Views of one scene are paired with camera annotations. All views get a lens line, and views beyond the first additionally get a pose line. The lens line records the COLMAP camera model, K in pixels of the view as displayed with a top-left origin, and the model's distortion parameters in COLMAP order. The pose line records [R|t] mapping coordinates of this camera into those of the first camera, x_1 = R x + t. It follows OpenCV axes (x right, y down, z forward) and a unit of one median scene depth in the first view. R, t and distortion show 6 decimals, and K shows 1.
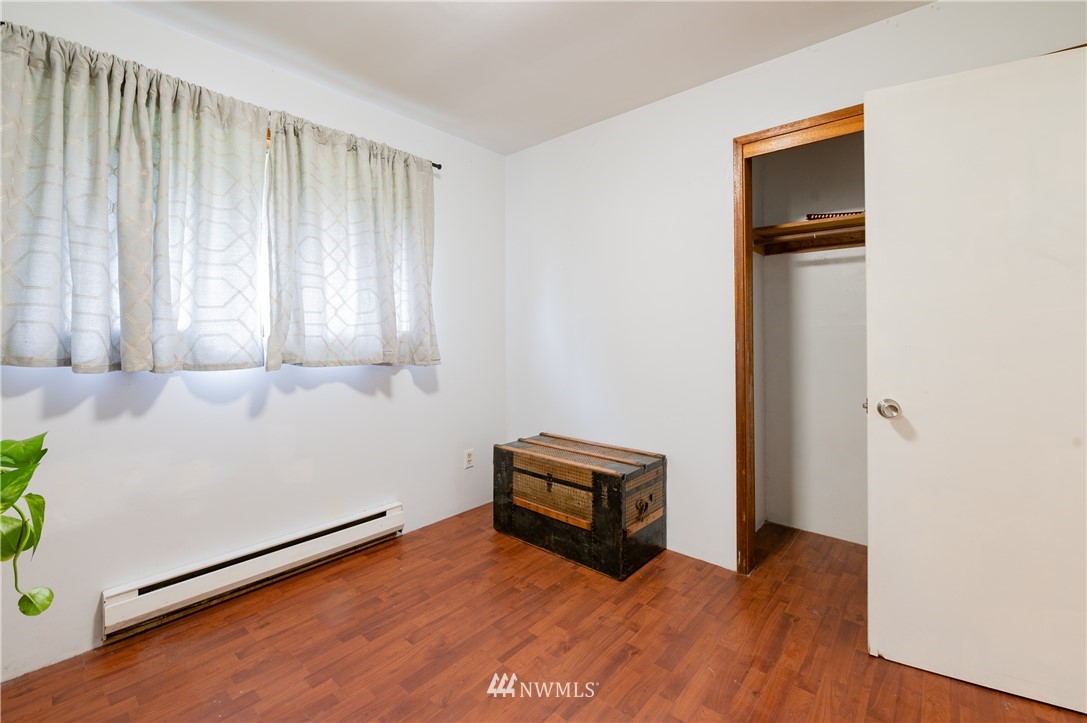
lens RADIAL K [[465.6, 0, 545.3], [0, 465.6, 329.9], [0, 0, 1]] dist [-0.000668, -0.000372]
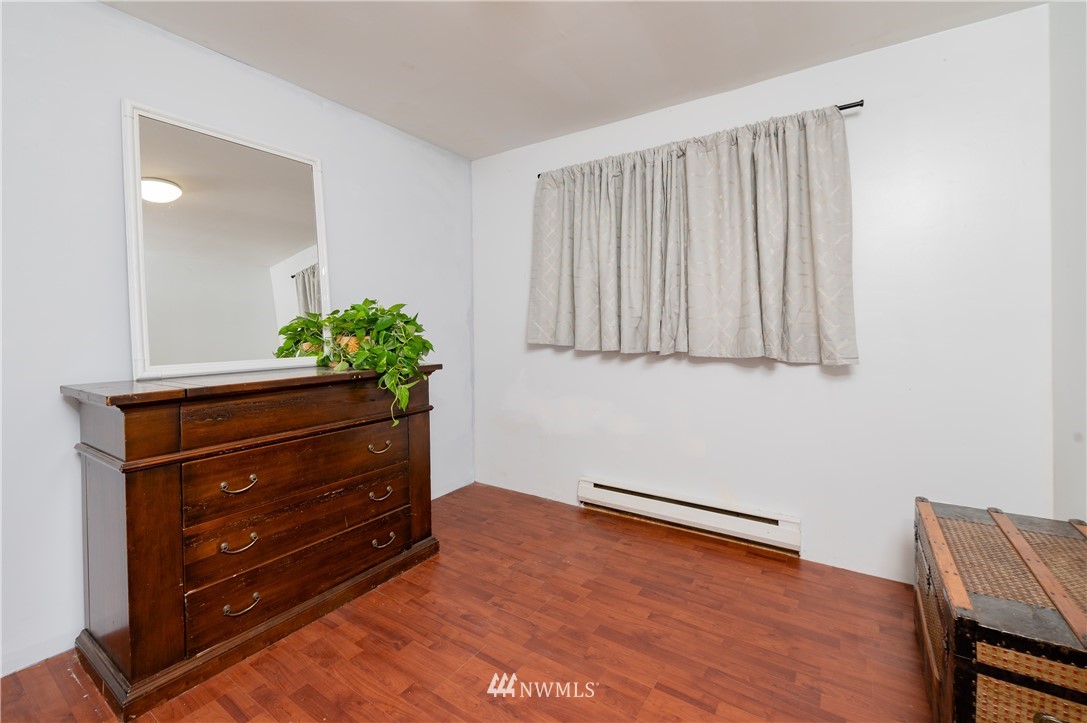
lens RADIAL K [[465.6, 0, 545.3], [0, 465.6, 329.9], [0, 0, 1]] dist [-0.000668, -0.000372]
pose [[0.127554, 0.006725, -0.991809, 0.701979], [0.013135, 0.999878, 0.008469, 0.002035], [0.991745, -0.014107, 0.127450, 0.610359]]
